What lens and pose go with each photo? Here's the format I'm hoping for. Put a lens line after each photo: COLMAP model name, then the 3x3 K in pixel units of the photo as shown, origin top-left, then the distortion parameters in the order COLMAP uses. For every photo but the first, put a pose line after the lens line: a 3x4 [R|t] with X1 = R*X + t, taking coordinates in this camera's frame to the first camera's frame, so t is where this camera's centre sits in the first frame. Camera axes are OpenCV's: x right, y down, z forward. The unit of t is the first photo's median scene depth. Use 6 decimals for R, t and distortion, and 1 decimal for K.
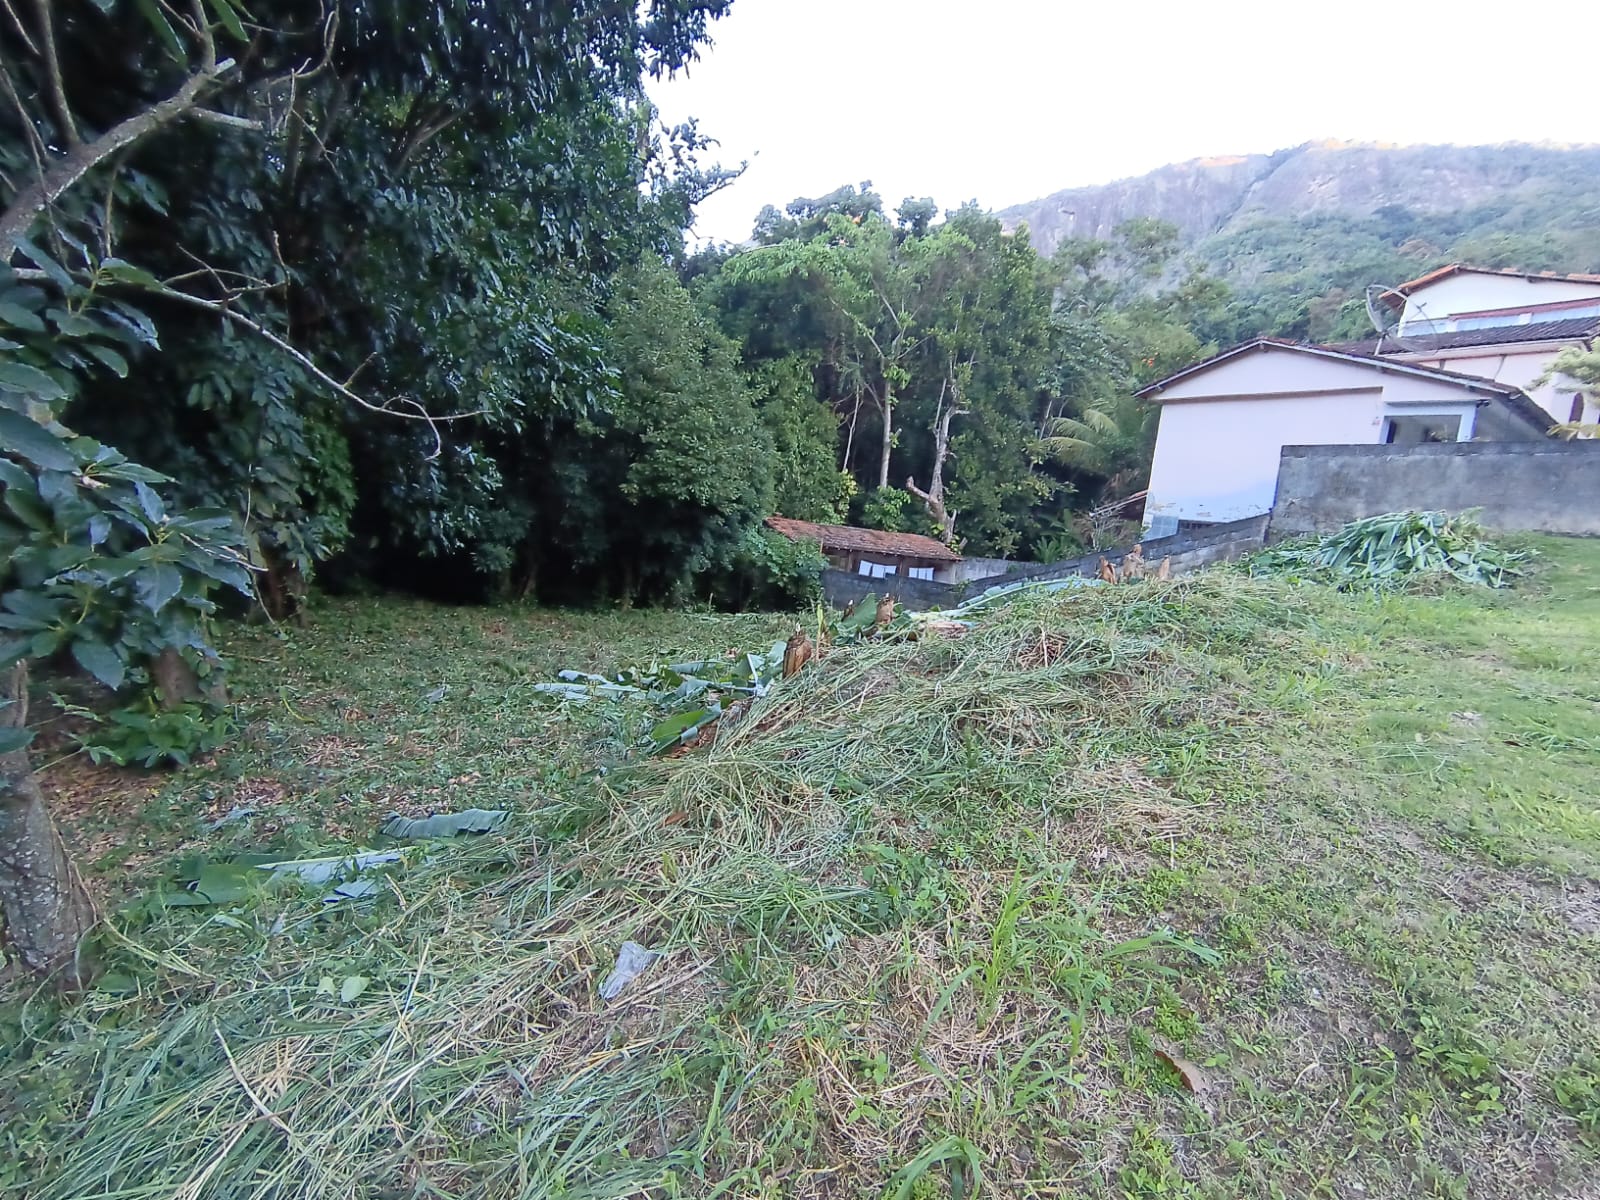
lens RADIAL K [[748.5, 0, 804.6], [0, 748.5, 599.8], [0, 0, 1]] dist [-0.003157, 0.002947]
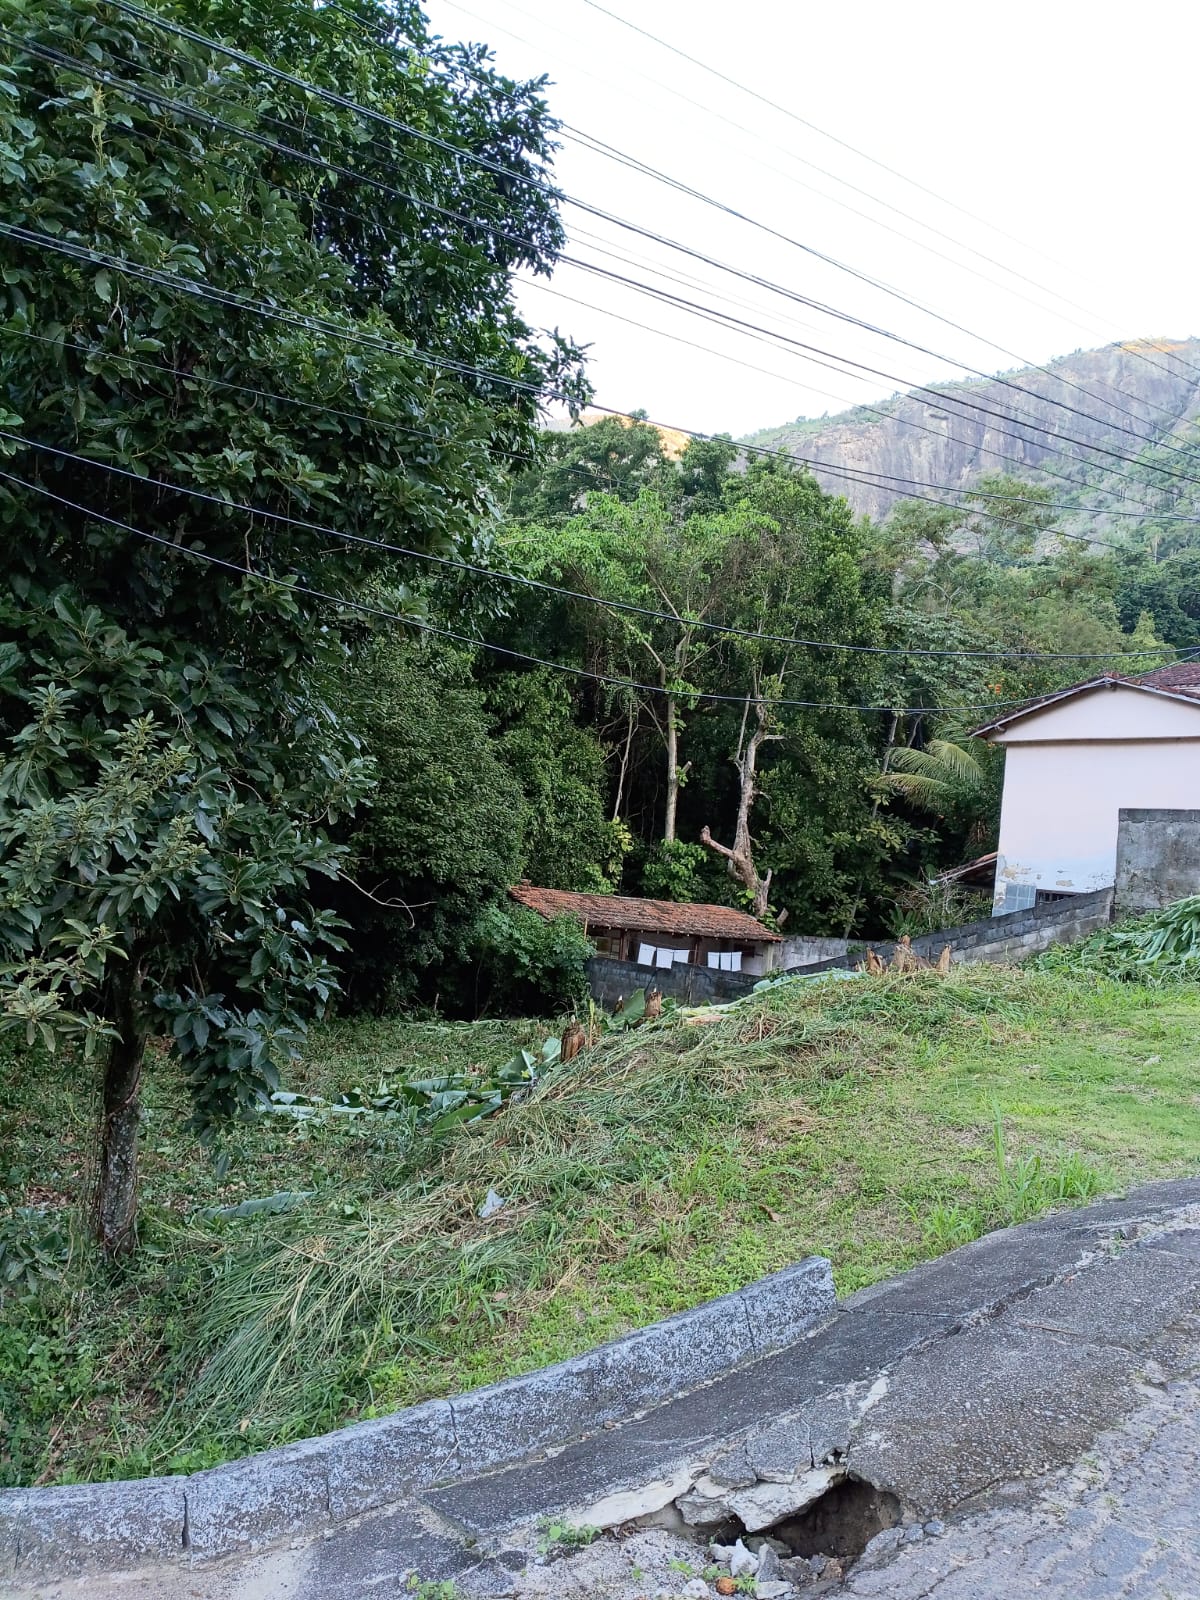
lens RADIAL K [[1195.7, 0, 600.0], [0, 1195.7, 800.0], [0, 0, 1]] dist [0.108975, -0.272104]
pose [[0.999206, -0.012881, 0.037713, -0.005732], [0.018957, 0.986032, -0.165473, 0.001703], [-0.035055, 0.166056, 0.985493, -0.157258]]
